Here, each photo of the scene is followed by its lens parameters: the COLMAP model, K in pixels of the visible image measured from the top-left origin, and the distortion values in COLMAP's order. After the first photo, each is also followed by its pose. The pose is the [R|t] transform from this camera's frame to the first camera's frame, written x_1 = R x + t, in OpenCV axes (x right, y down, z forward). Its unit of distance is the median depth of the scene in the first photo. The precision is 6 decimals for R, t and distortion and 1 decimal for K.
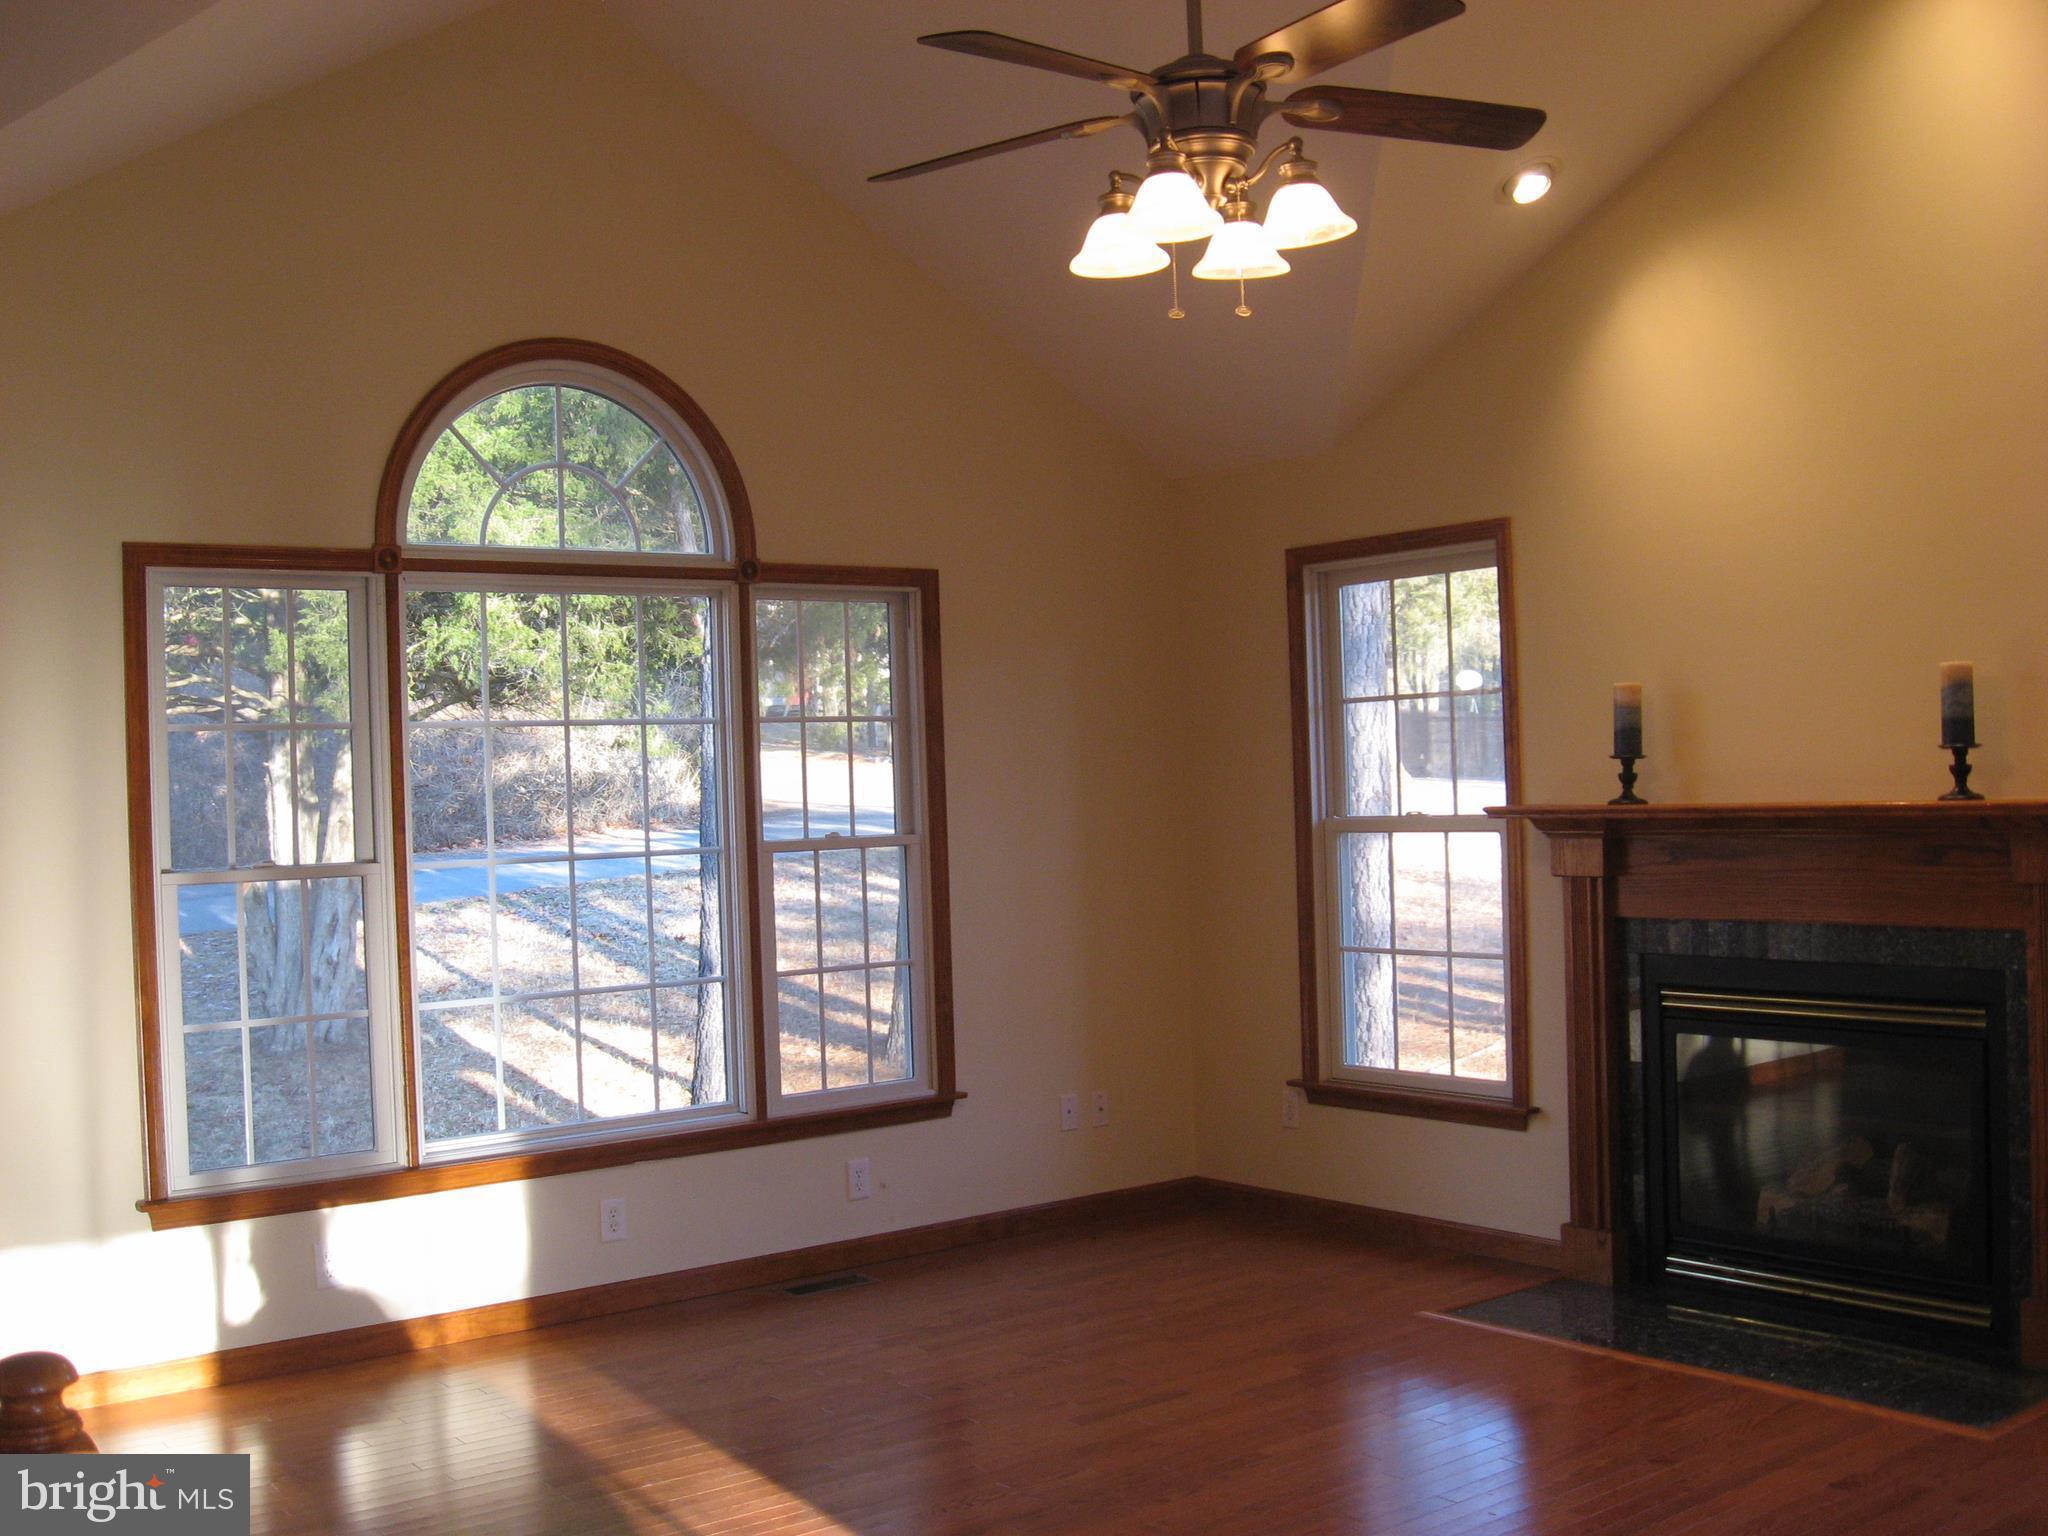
lens RADIAL K [[2115.3, 0, 1024.0], [0, 2115.3, 768.0], [0, 0, 1]] dist [-0.136161, 0.050348]
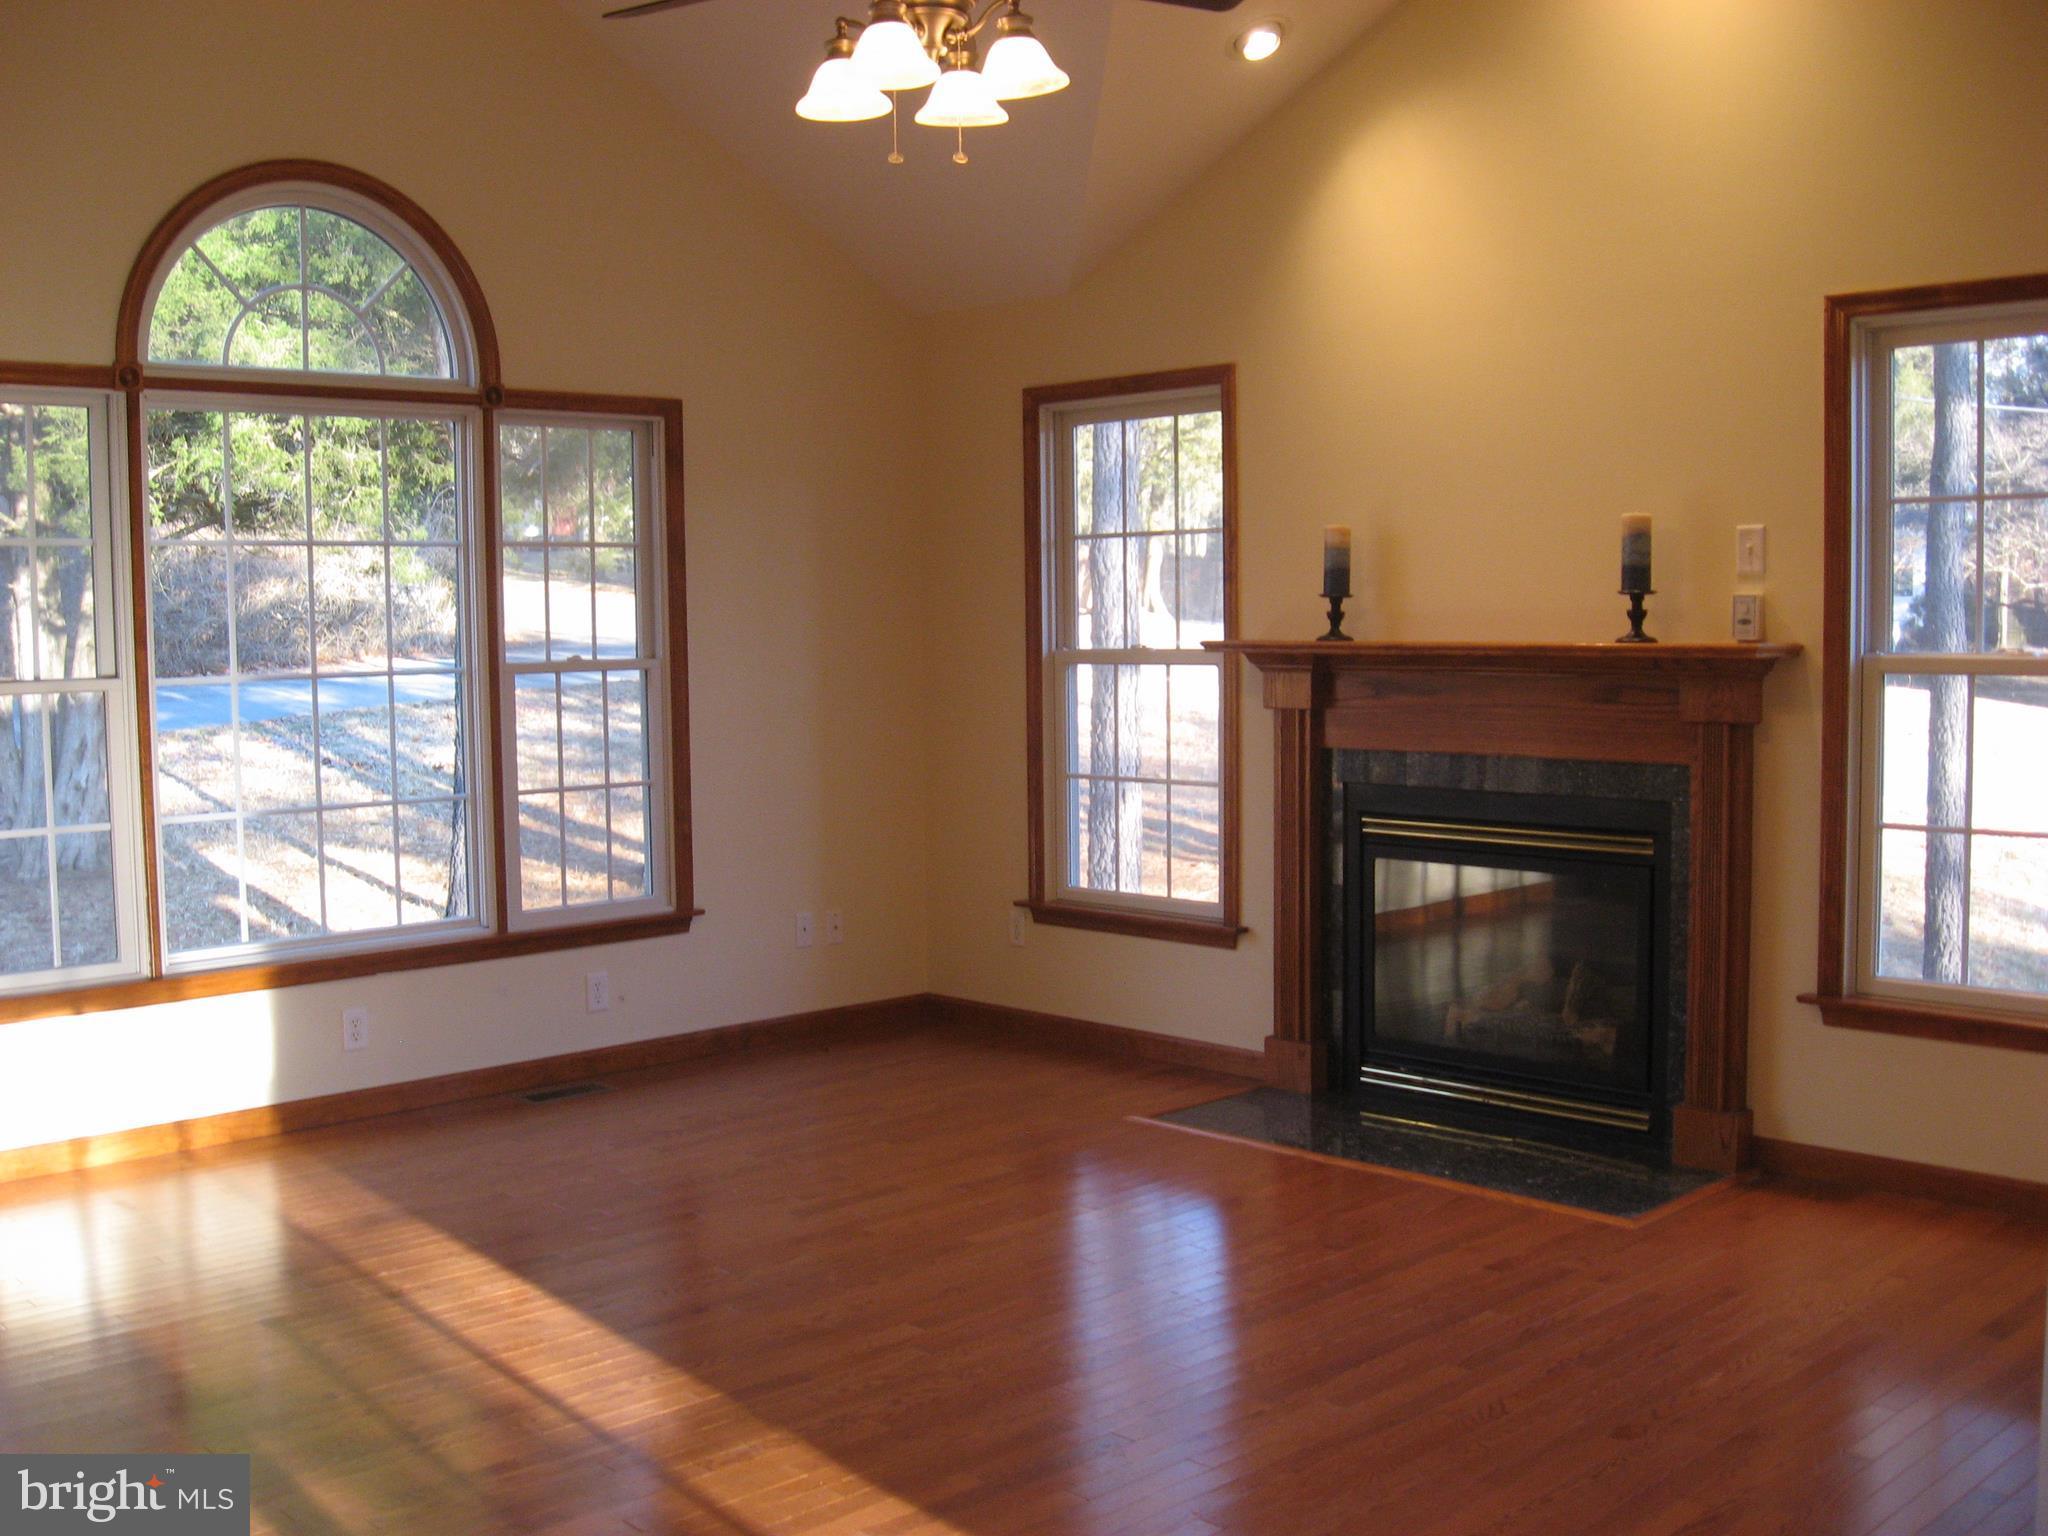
lens RADIAL K [[2115.3, 0, 1024.0], [0, 2115.3, 768.0], [0, 0, 1]] dist [-0.136161, 0.050348]
pose [[0.994044, 0.012084, 0.108309, 0.017461], [-0.020318, 0.996958, 0.075250, 0.004200], [-0.107070, -0.077002, 0.991265, -0.039363]]
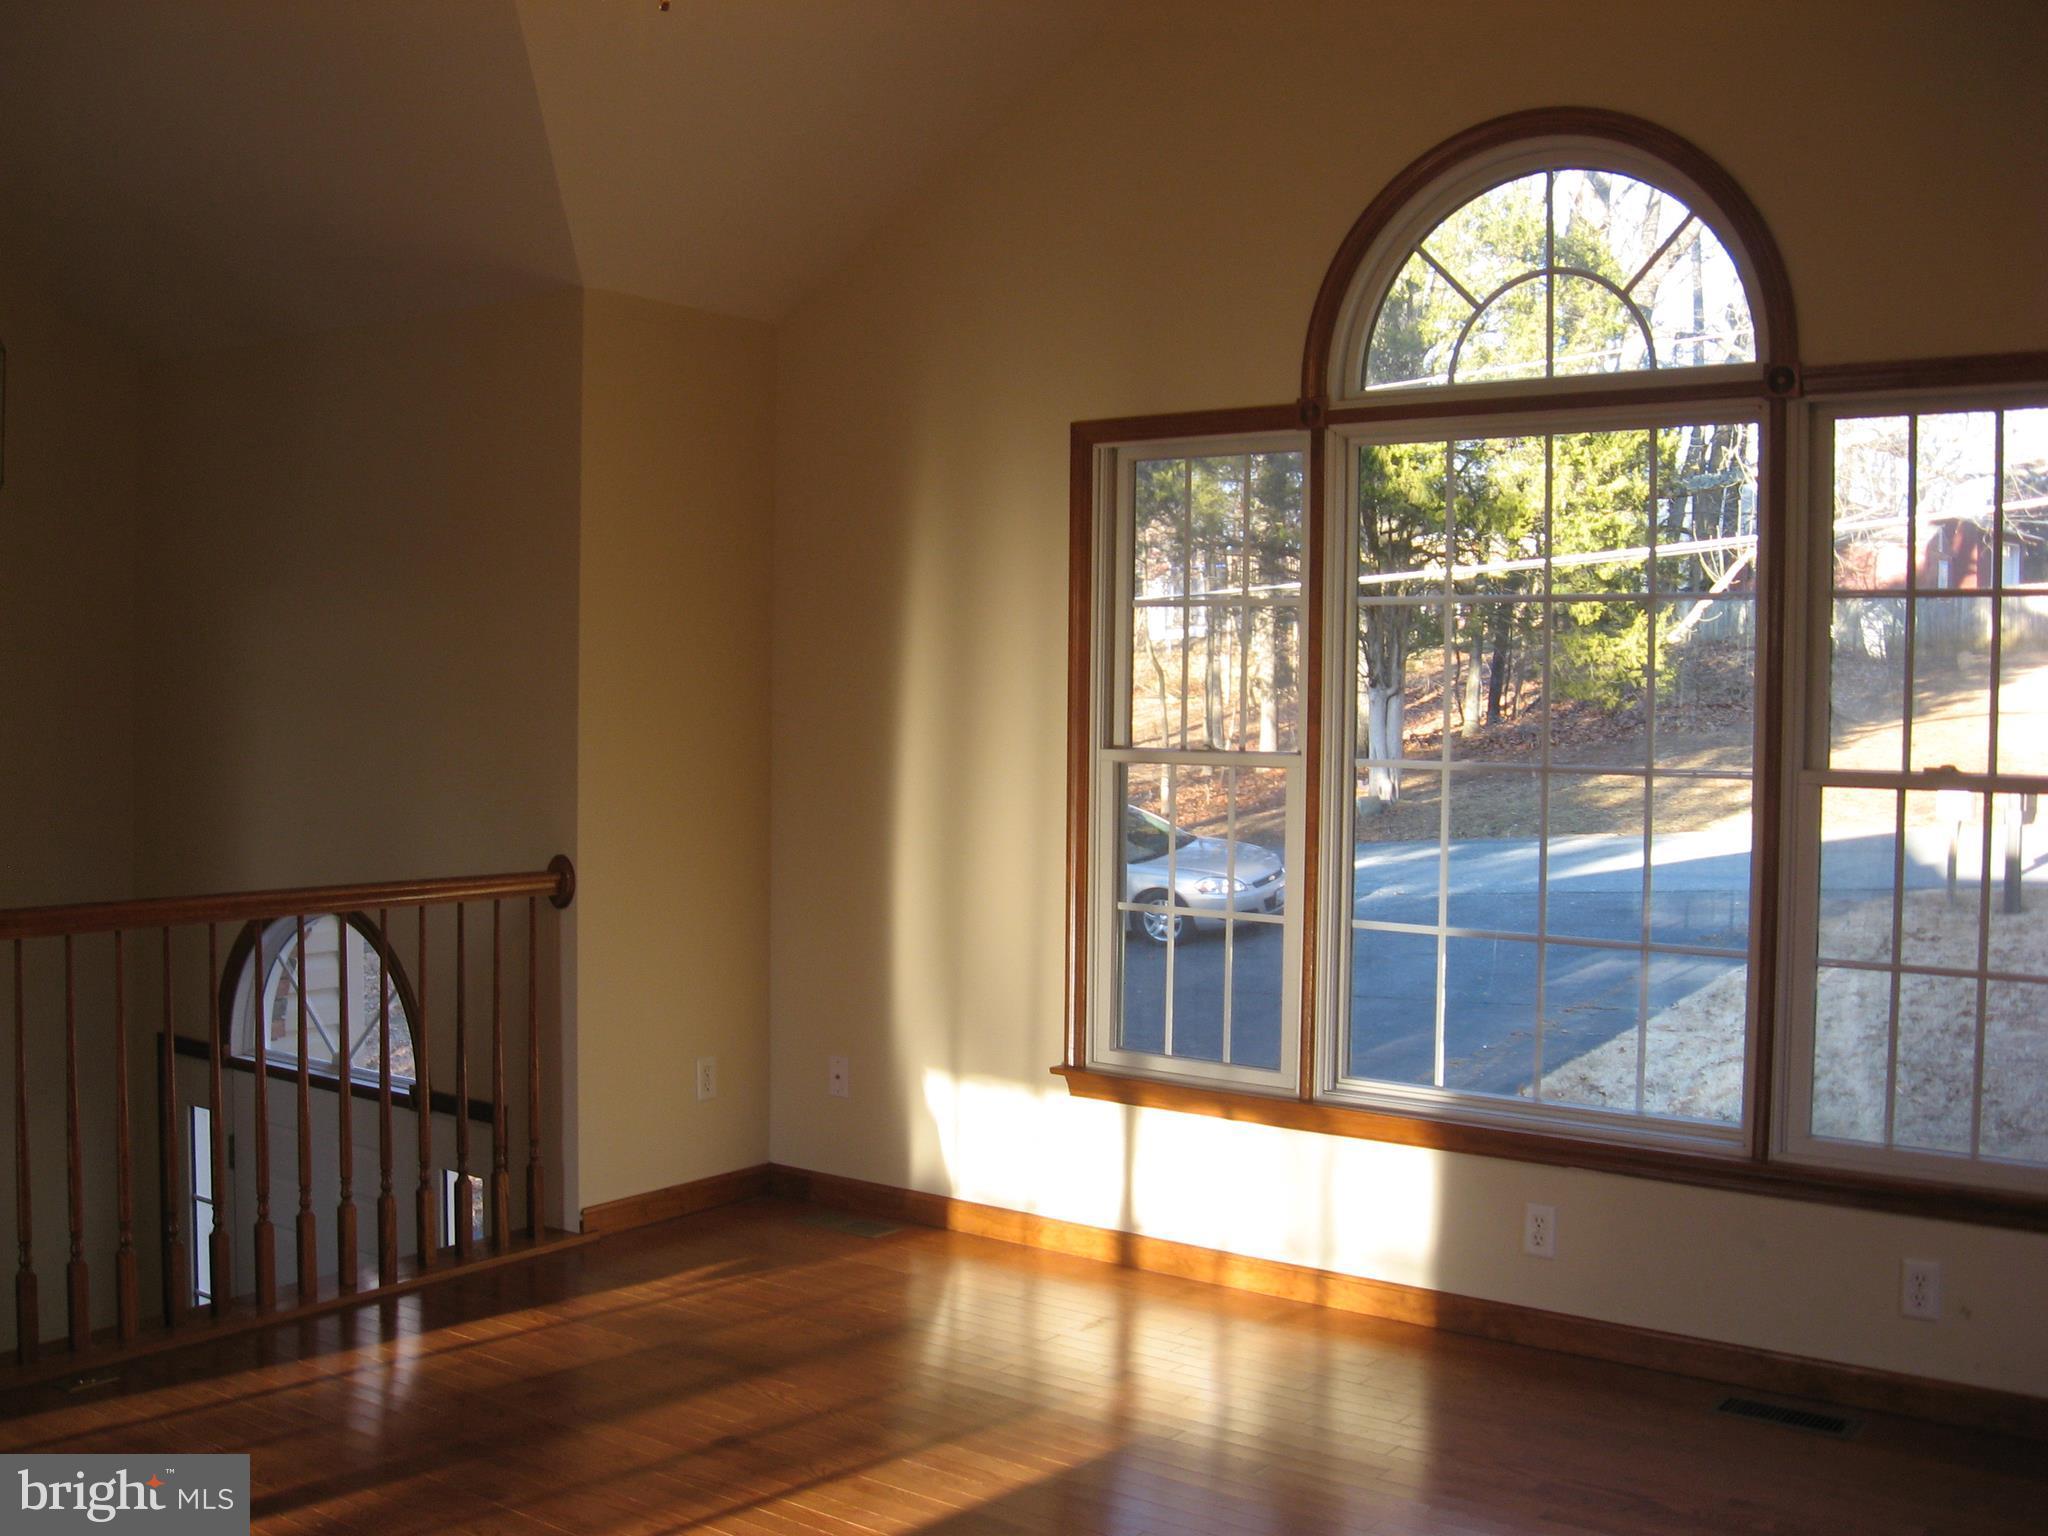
lens RADIAL K [[2115.3, 0, 1024.0], [0, 2115.3, 768.0], [0, 0, 1]] dist [-0.136161, 0.050348]
pose [[0.262160, 0.069637, -0.962509, 0.493209], [-0.017542, 0.997572, 0.067396, -0.007273], [0.964865, -0.000785, 0.262745, 0.602618]]
